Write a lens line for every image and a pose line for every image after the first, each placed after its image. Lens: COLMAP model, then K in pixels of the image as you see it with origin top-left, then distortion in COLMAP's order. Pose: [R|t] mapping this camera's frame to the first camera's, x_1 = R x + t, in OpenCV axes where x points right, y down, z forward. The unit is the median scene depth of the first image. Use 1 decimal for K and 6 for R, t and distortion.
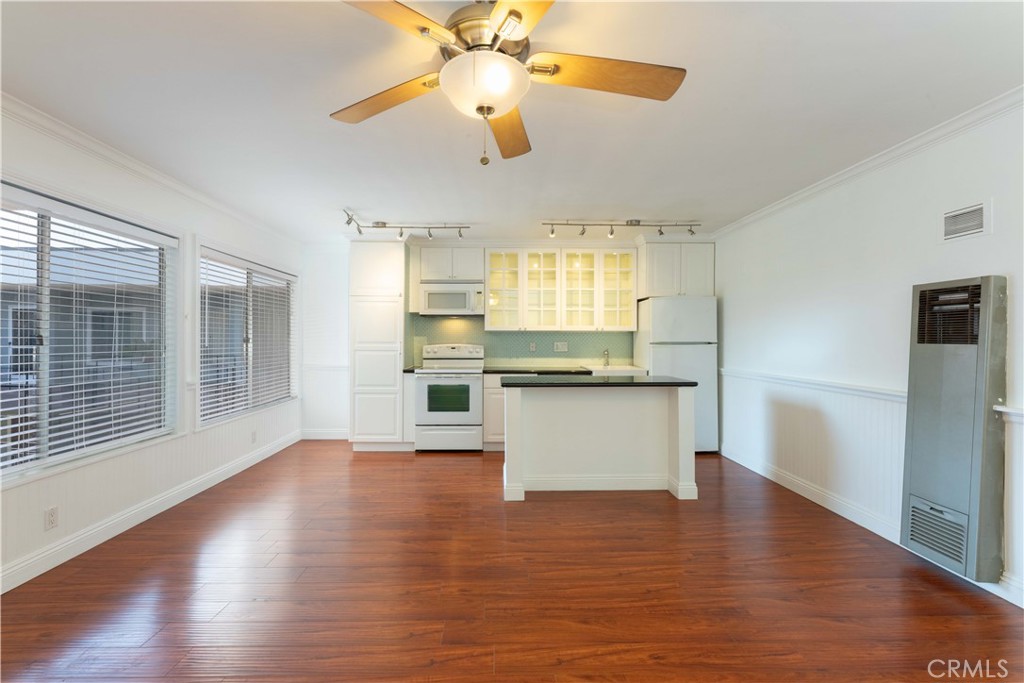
lens RADIAL K [[437.7, 0, 512.0], [0, 437.7, 341.5], [0, 0, 1]] dist [0.000424, 0.000008]
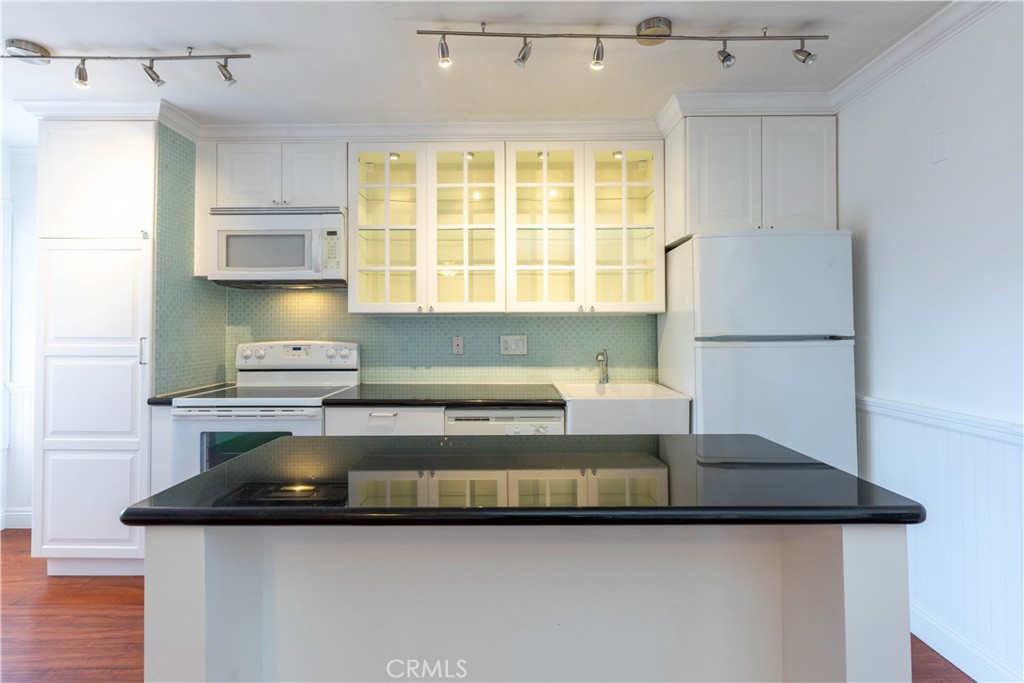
lens RADIAL K [[475.0, 0, 511.8], [0, 475.0, 319.4], [0, 0, 1]] dist [-0.000404, -0.000048]
pose [[0.999711, -0.004844, -0.023555, 0.131582], [0.004197, 0.999615, -0.027428, -0.002583], [0.023679, 0.027321, 0.999346, 0.481666]]
